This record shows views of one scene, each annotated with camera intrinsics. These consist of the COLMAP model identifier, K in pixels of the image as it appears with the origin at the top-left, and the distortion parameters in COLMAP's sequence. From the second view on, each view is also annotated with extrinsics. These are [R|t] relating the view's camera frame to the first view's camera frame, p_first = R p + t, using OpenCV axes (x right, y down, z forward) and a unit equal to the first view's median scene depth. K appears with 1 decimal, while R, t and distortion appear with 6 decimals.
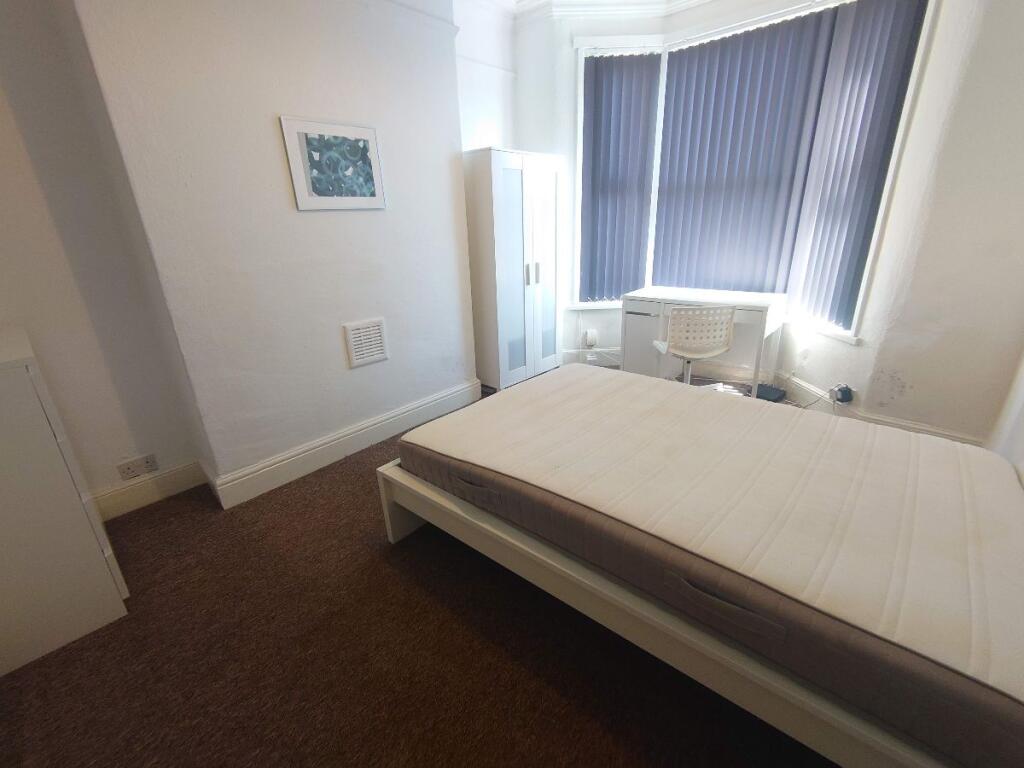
lens RADIAL K [[444.1, 0, 506.1], [0, 444.1, 379.4], [0, 0, 1]] dist [0.011951, 0.000039]
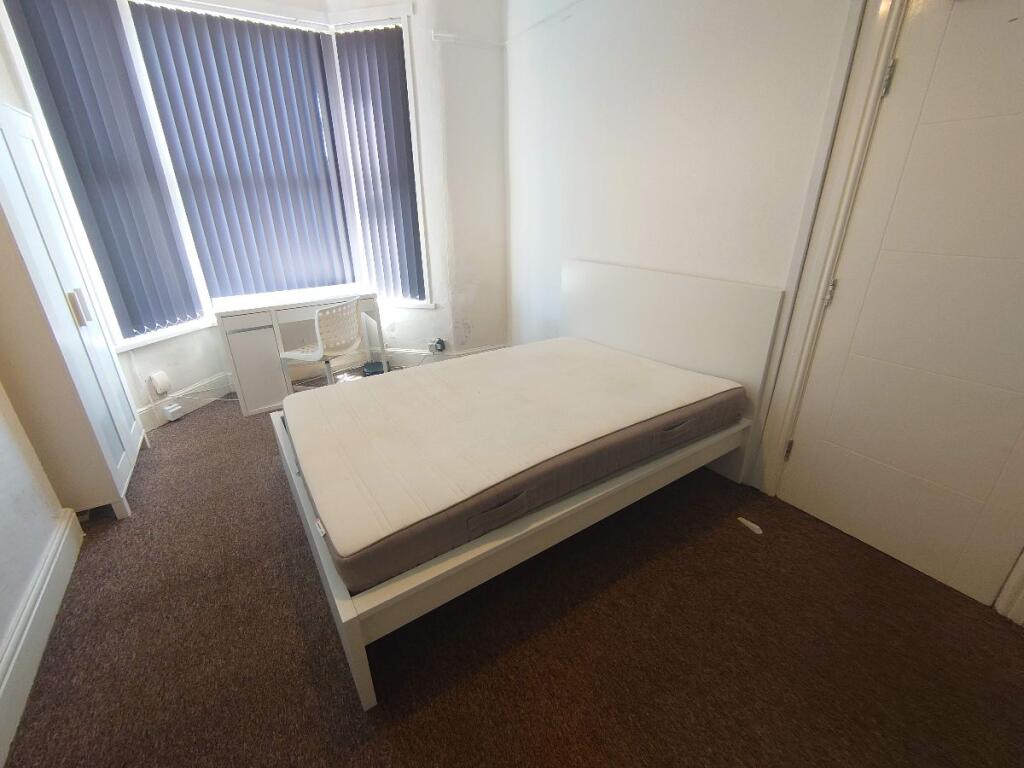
lens RADIAL K [[444.1, 0, 505.4], [0, 444.1, 388.8], [0, 0, 1]] dist [0.011951, 0.000039]
pose [[0.272639, -0.347366, 0.897221, -0.461546], [0.331934, 0.909252, 0.251159, -0.119479], [-0.903044, 0.229342, 0.363200, 0.340015]]
